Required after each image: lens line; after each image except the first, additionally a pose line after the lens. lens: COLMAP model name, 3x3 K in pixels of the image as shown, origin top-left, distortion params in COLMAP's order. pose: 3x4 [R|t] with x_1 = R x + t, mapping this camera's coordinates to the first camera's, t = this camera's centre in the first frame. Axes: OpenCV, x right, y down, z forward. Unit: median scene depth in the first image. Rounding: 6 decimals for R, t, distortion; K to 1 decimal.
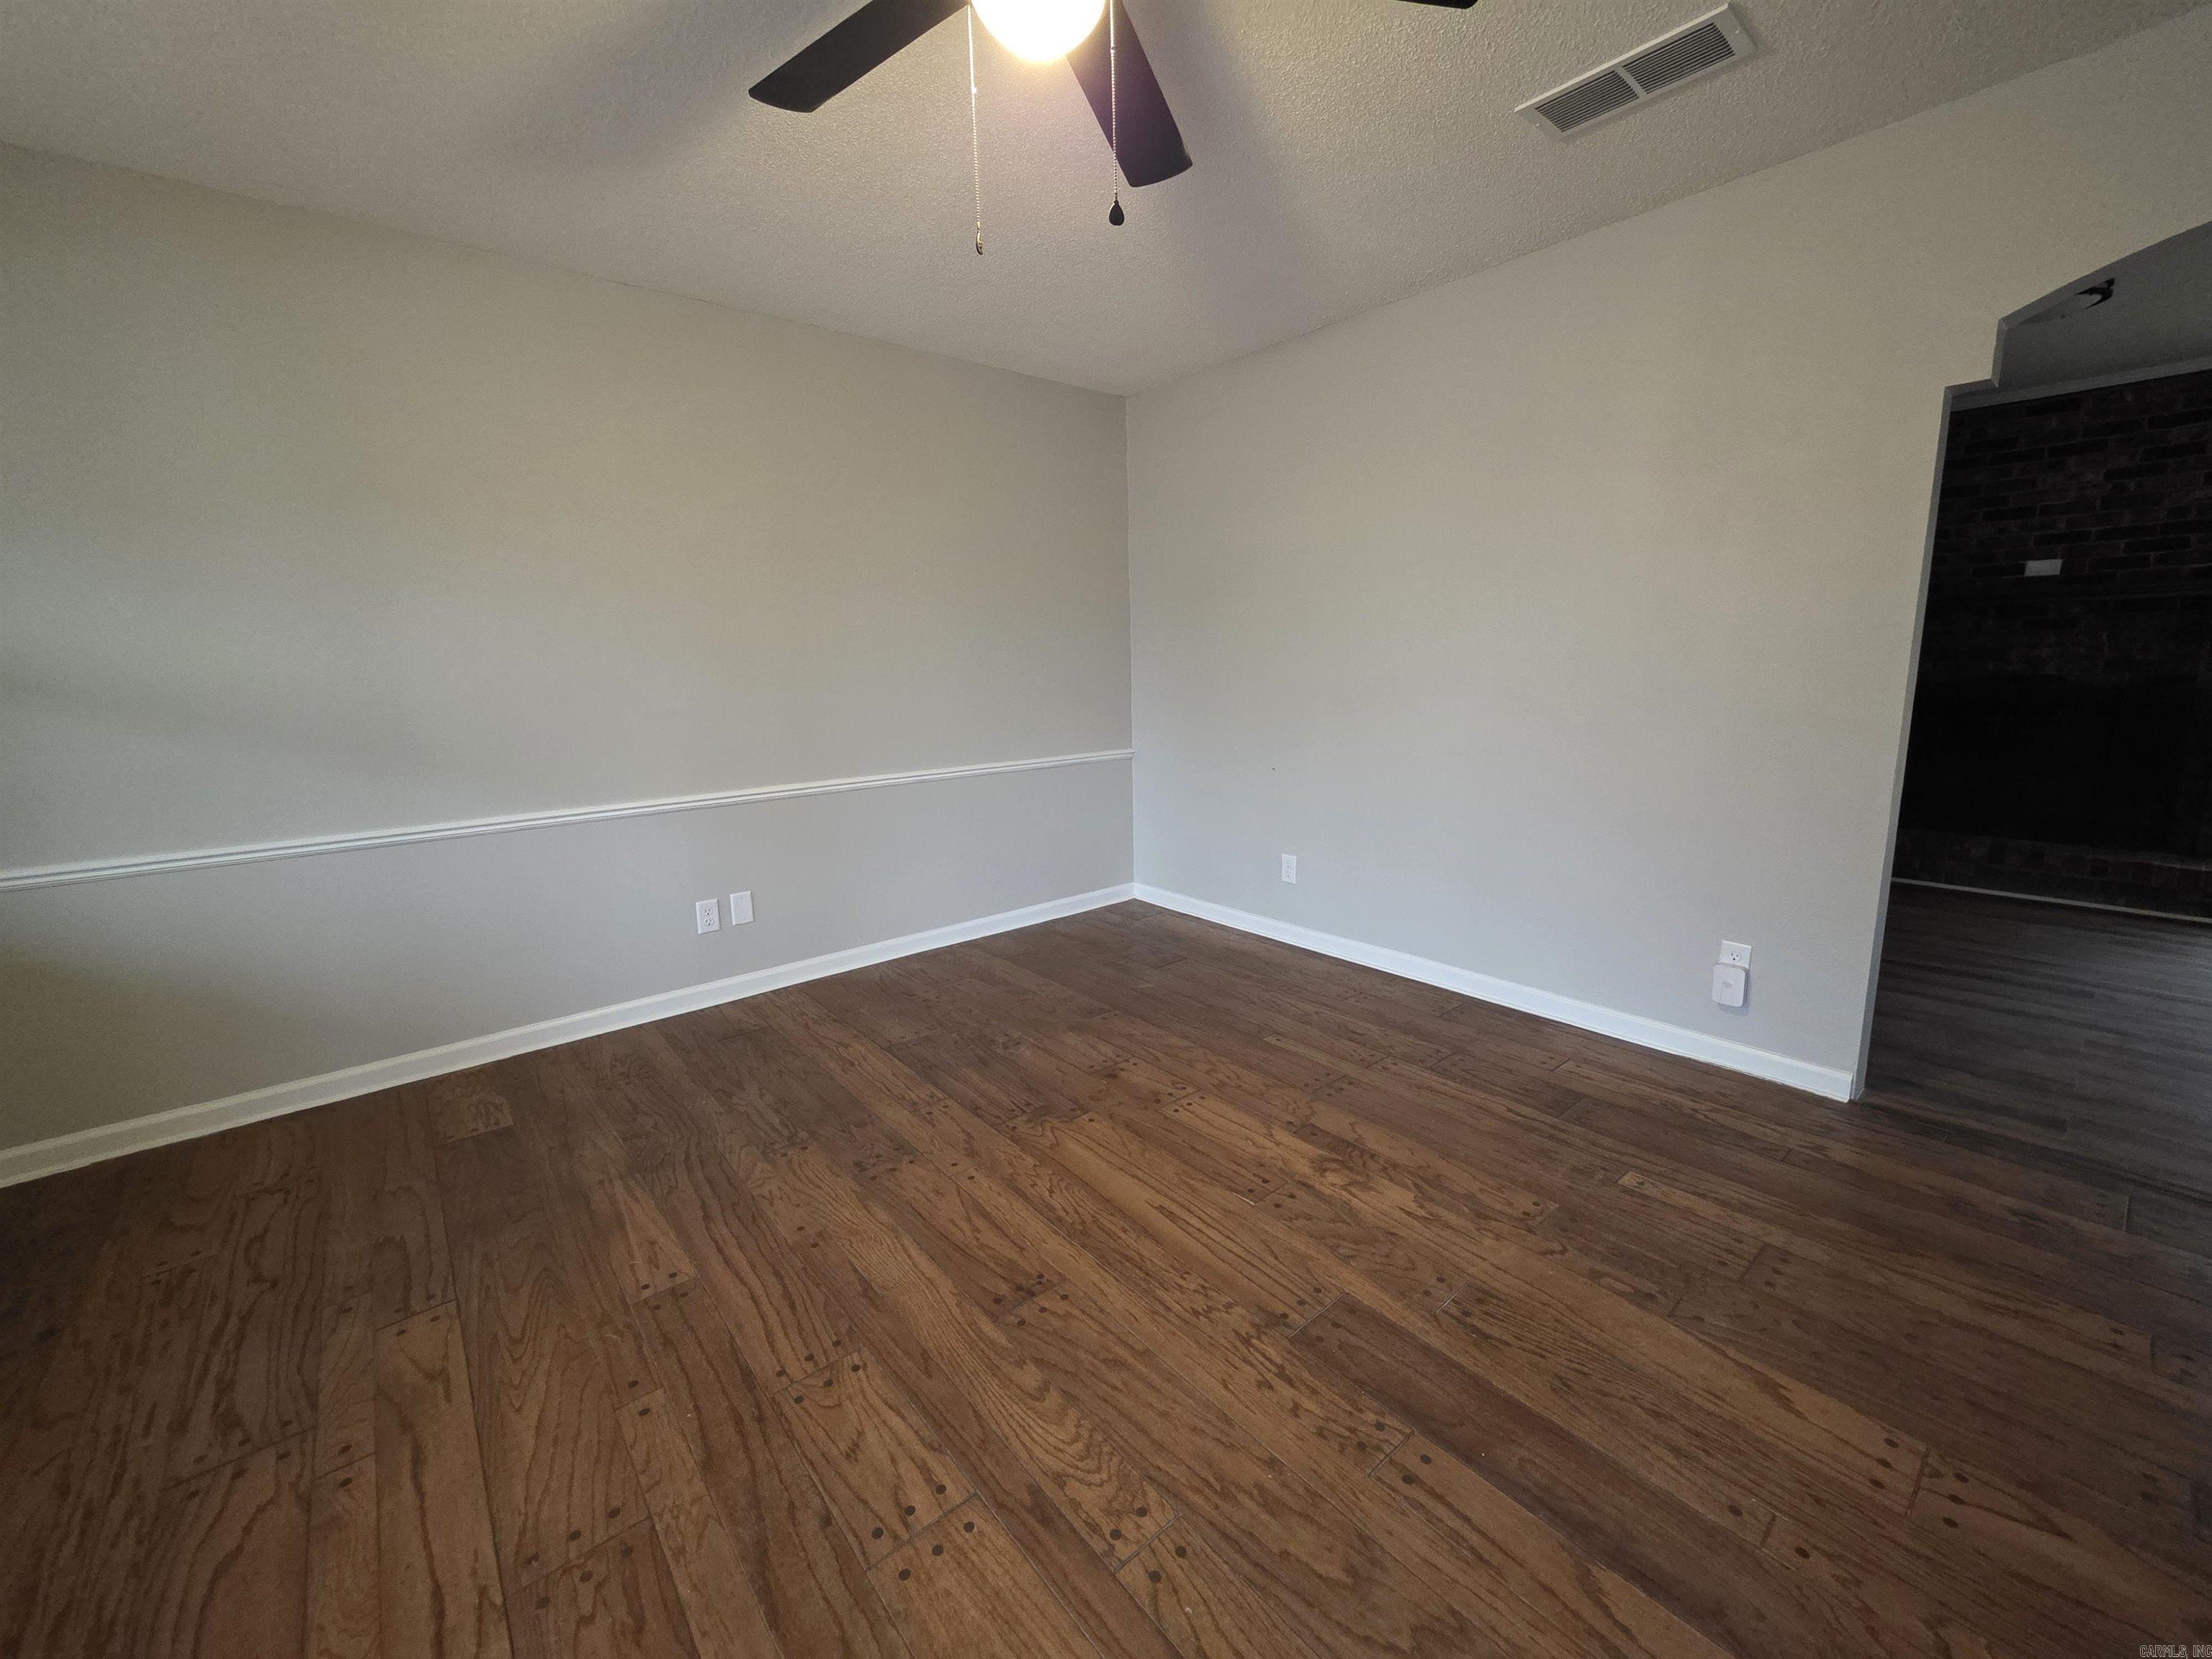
lens RADIAL K [[883.6, 0, 1110.7], [0, 883.6, 818.1], [0, 0, 1]] dist [0.001542, -0.000780]
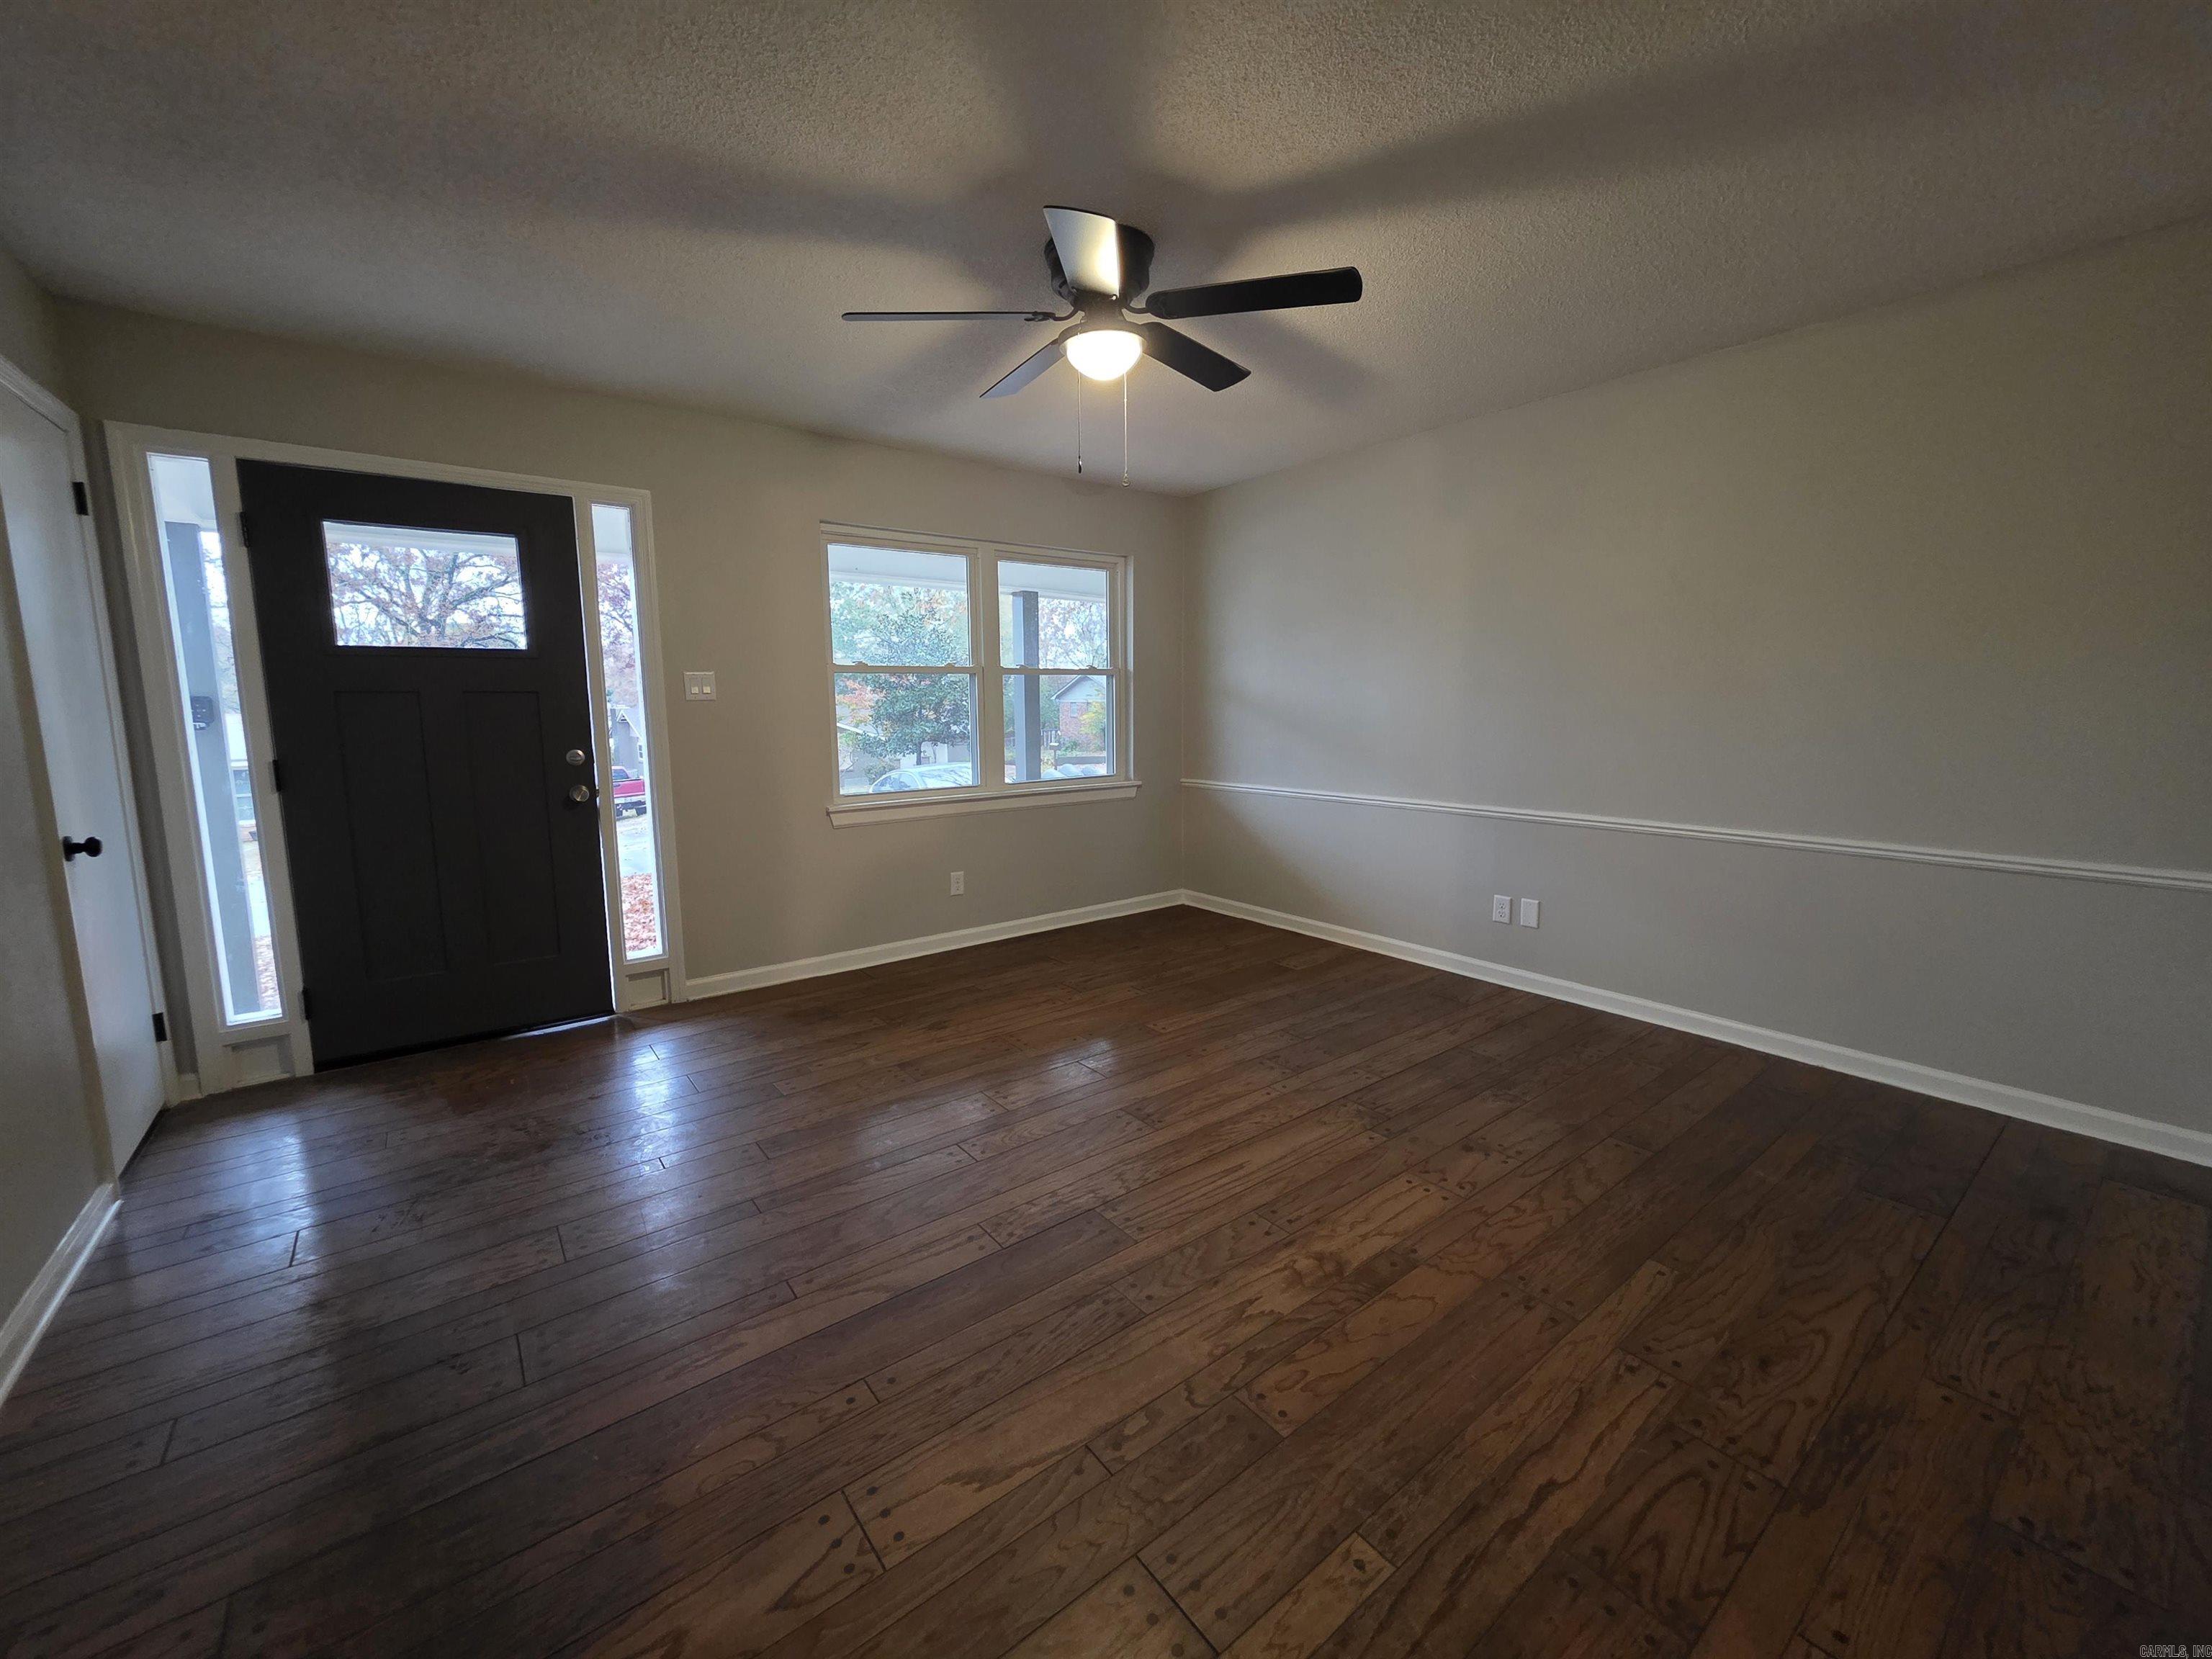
lens RADIAL K [[883.6, 0, 1110.7], [0, 883.6, 818.1], [0, 0, 1]] dist [0.001542, -0.000780]
pose [[-0.039316, 0.158710, -0.986542, 1.105418], [-0.166938, 0.972386, 0.163085, -0.176058], [0.985183, 0.171103, -0.011736, 0.711159]]
